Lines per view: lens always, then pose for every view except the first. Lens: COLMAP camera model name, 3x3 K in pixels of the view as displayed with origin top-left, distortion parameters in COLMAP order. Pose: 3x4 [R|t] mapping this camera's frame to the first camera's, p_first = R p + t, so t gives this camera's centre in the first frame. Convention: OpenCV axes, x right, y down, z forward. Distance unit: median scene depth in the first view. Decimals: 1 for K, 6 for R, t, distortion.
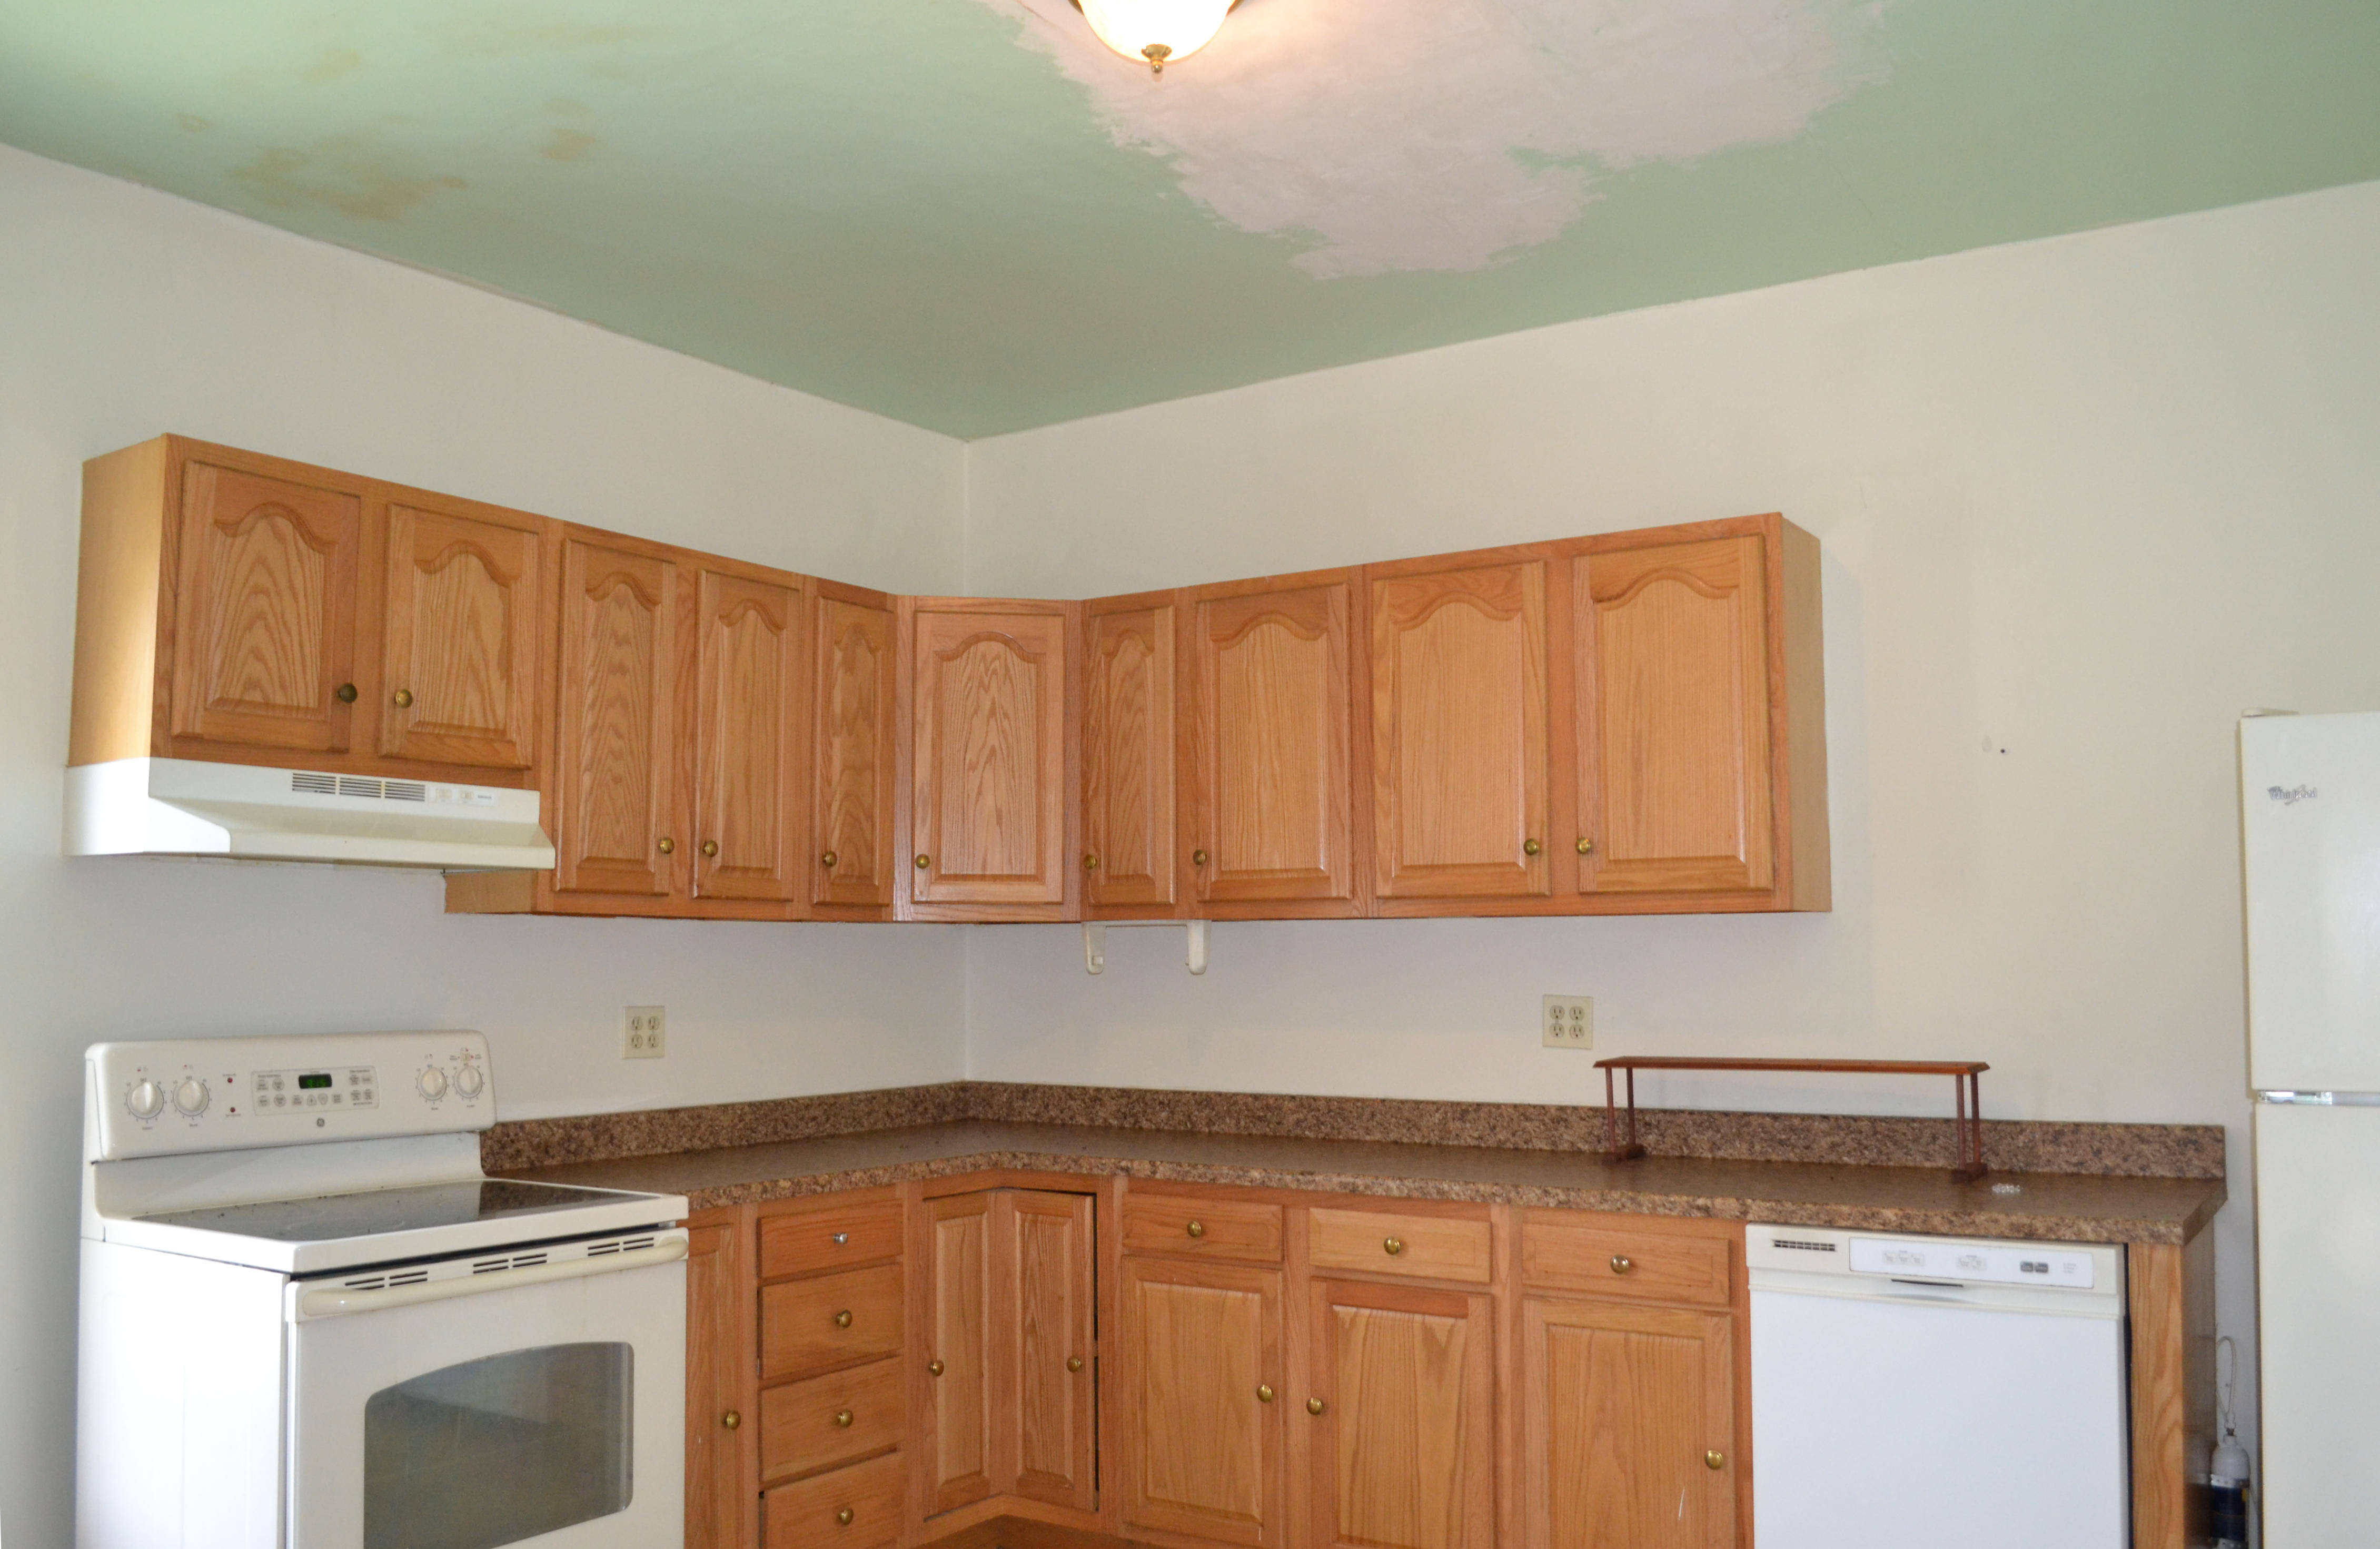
lens RADIAL K [[1986.1, 0, 1189.5], [0, 1986.1, 781.9], [0, 0, 1]] dist [-0.071322, 0.000525]
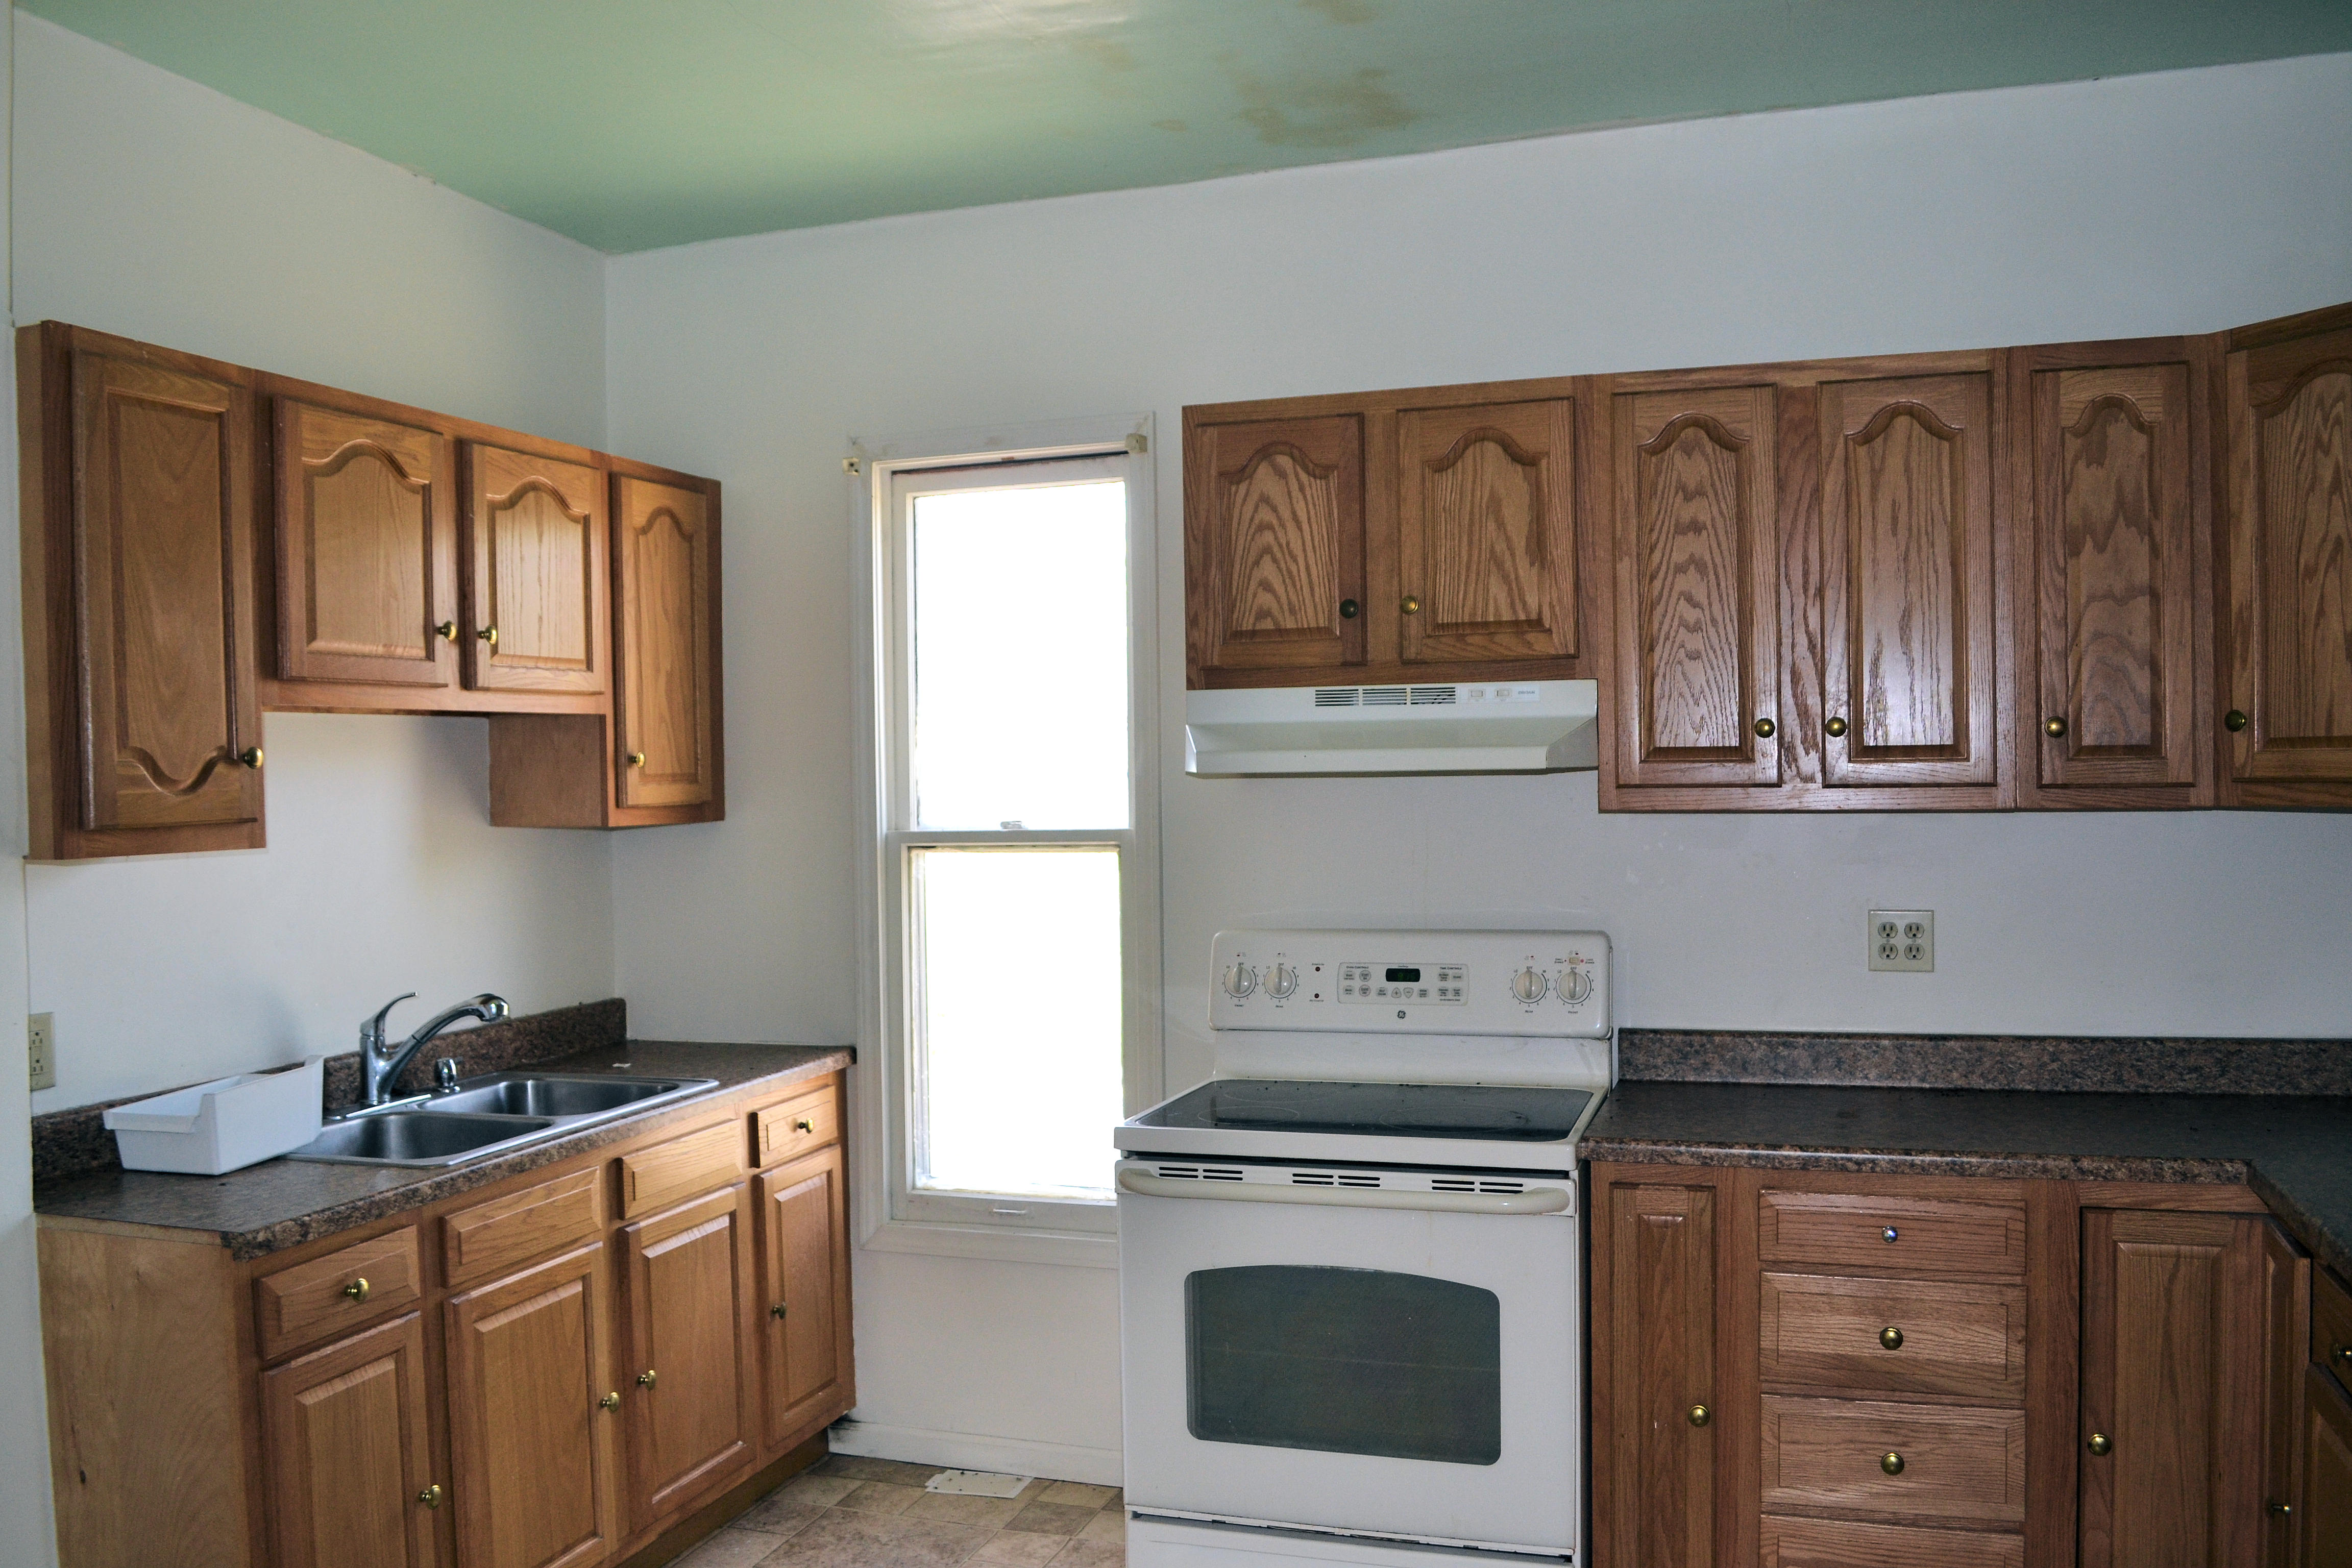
lens RADIAL K [[1905.2, 0, 1177.2], [0, 1905.2, 790.6], [0, 0, 1]] dist [-0.067808, -0.009466]
pose [[0.257489, 0.008202, -0.966246, 0.495843], [0.102570, 0.994082, 0.035772, 0.004883], [0.960822, -0.108318, 0.255124, 0.611873]]
